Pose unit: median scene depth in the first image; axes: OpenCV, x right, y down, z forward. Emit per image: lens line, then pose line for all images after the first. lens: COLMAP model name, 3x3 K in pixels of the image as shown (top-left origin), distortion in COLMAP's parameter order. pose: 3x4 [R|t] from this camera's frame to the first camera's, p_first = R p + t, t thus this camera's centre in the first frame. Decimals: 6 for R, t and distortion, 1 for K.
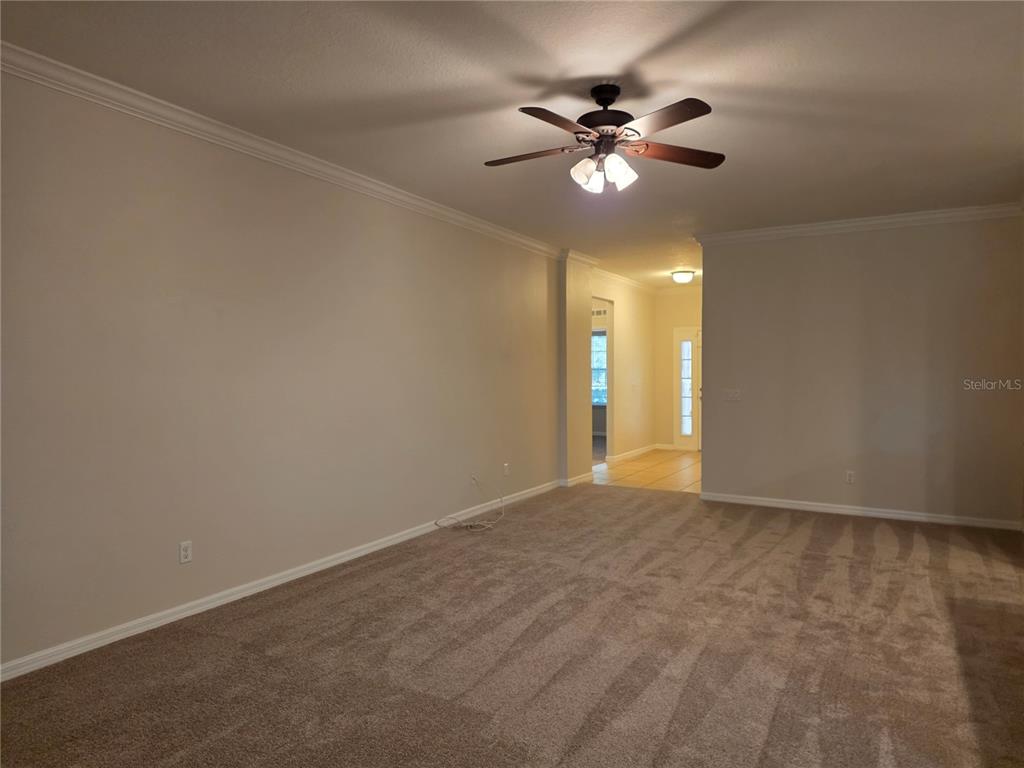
lens RADIAL K [[682.2, 0, 512.1], [0, 682.2, 383.0], [0, 0, 1]] dist [0.004219, 0.000545]
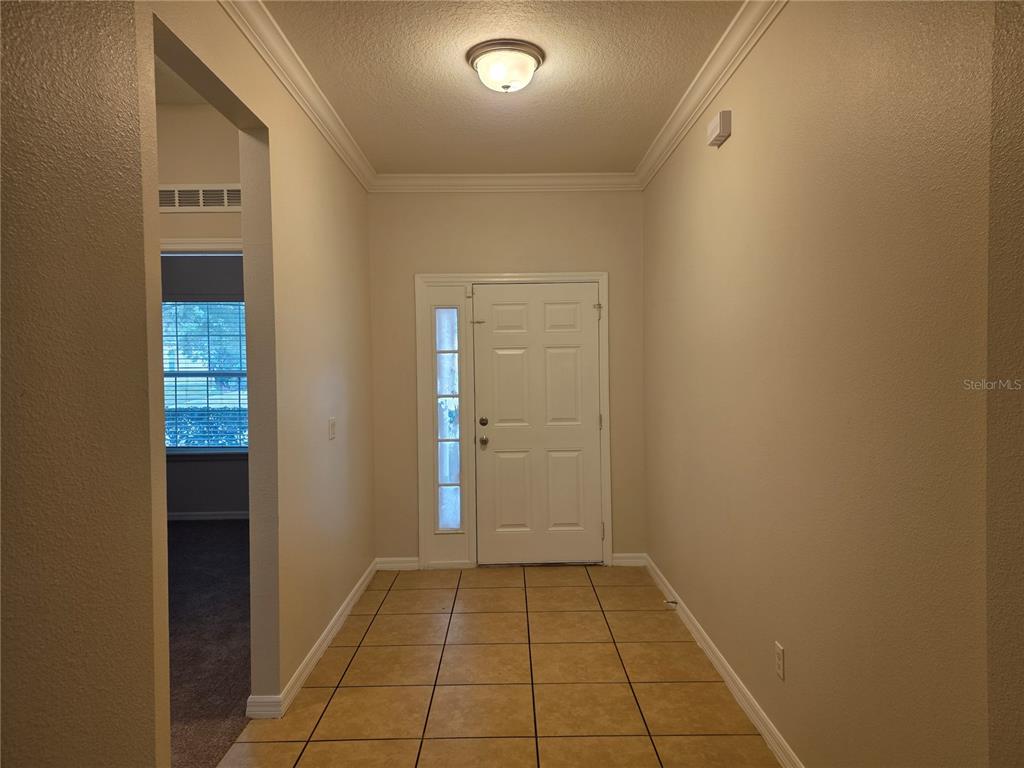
lens RADIAL K [[682.2, 0, 514.8], [0, 682.2, 383.7], [0, 0, 1]] dist [0.004219, 0.000545]
pose [[0.873658, -0.020310, 0.486116, 0.086592], [0.009040, 0.999633, 0.025519, -0.024852], [-0.486456, -0.017901, 0.873522, 0.611530]]
